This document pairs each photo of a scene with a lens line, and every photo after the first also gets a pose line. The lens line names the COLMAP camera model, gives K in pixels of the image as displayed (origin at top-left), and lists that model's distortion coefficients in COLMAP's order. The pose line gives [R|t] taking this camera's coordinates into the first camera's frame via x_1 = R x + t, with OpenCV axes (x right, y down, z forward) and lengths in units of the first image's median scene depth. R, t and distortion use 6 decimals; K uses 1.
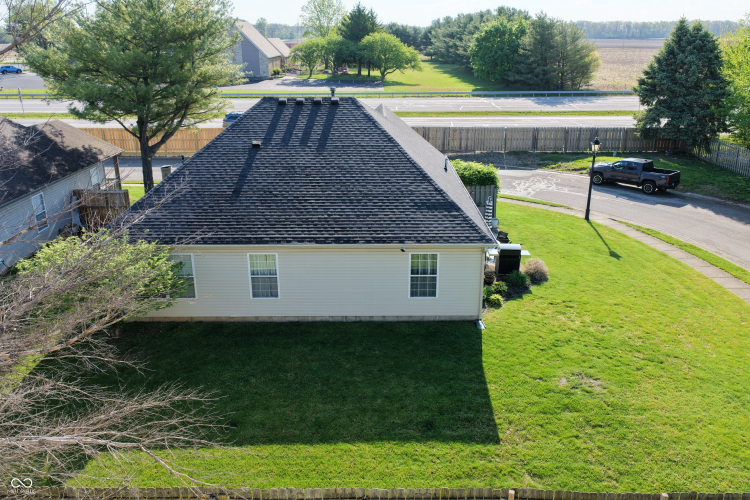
lens RADIAL K [[623.9, 0, 377.5], [0, 623.9, 254.8], [0, 0, 1]] dist [-0.014116, 0.041348]
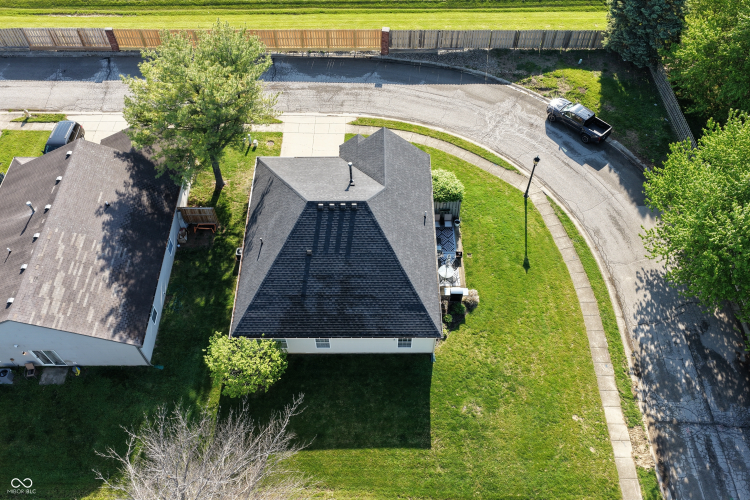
lens RADIAL K [[623.9, 0, 377.5], [0, 623.9, 254.8], [0, 0, 1]] dist [-0.014116, 0.041348]
pose [[0.999998, 0.001131, 0.001639, -0.012760], [-0.001865, 0.820668, 0.571403, -1.126850], [-0.000698, -0.571405, 0.820668, -0.380238]]
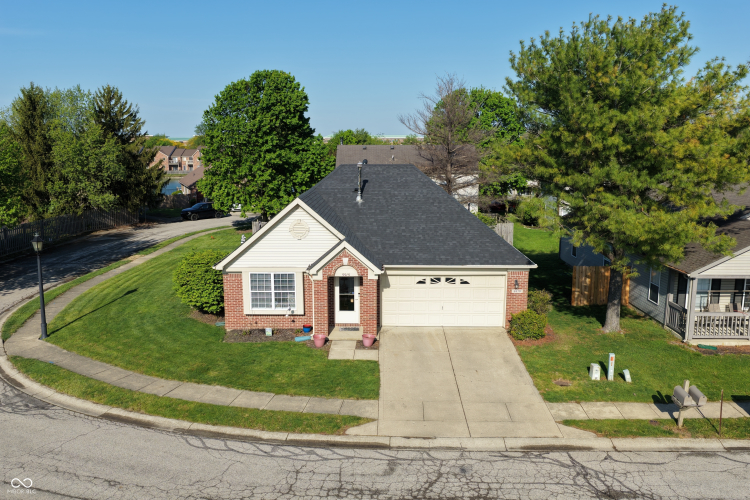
lens RADIAL K [[623.9, 0, 377.5], [0, 623.9, 254.8], [0, 0, 1]] dist [-0.014116, 0.041348]
pose [[-0.999938, 0.000887, 0.011105, -0.136776], [0.006207, 0.872107, 0.489276, -0.778587], [-0.009251, 0.489315, -0.872058, 2.399616]]
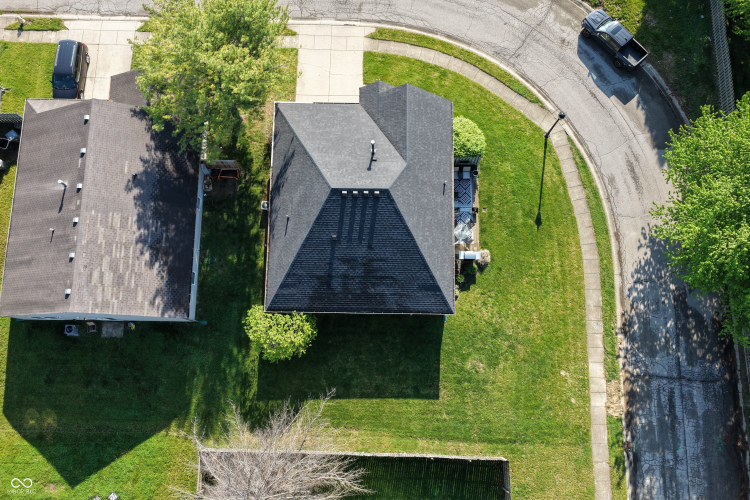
lens RADIAL K [[623.9, 0, 377.5], [0, 623.9, 254.8], [0, 0, 1]] dist [-0.014116, 0.041348]
pose [[0.999865, 0.016377, -0.001134, -0.066841], [-0.007340, 0.507772, 0.861460, -1.683530], [0.014684, -0.861336, 0.507824, 0.051818]]
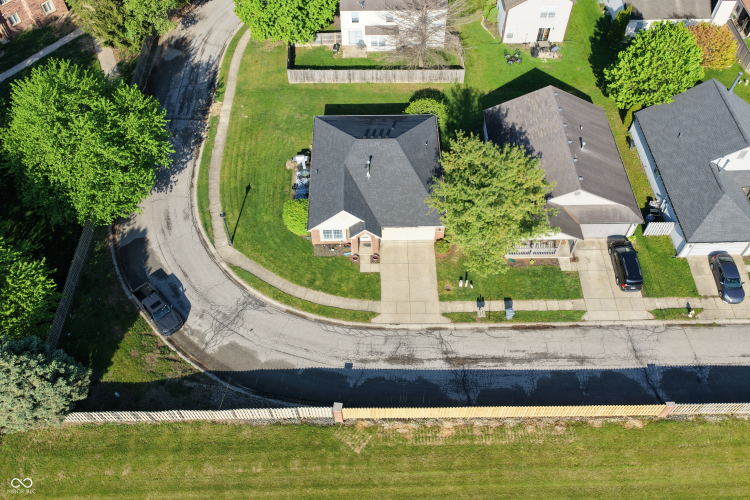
lens RADIAL K [[623.9, 0, 377.5], [0, 623.9, 254.8], [0, 0, 1]] dist [-0.014116, 0.041348]
pose [[-0.999868, 0.014614, -0.007031, -0.100723], [-0.002427, 0.293848, 0.955849, -2.567017], [0.016035, 0.955740, -0.293774, 2.293322]]
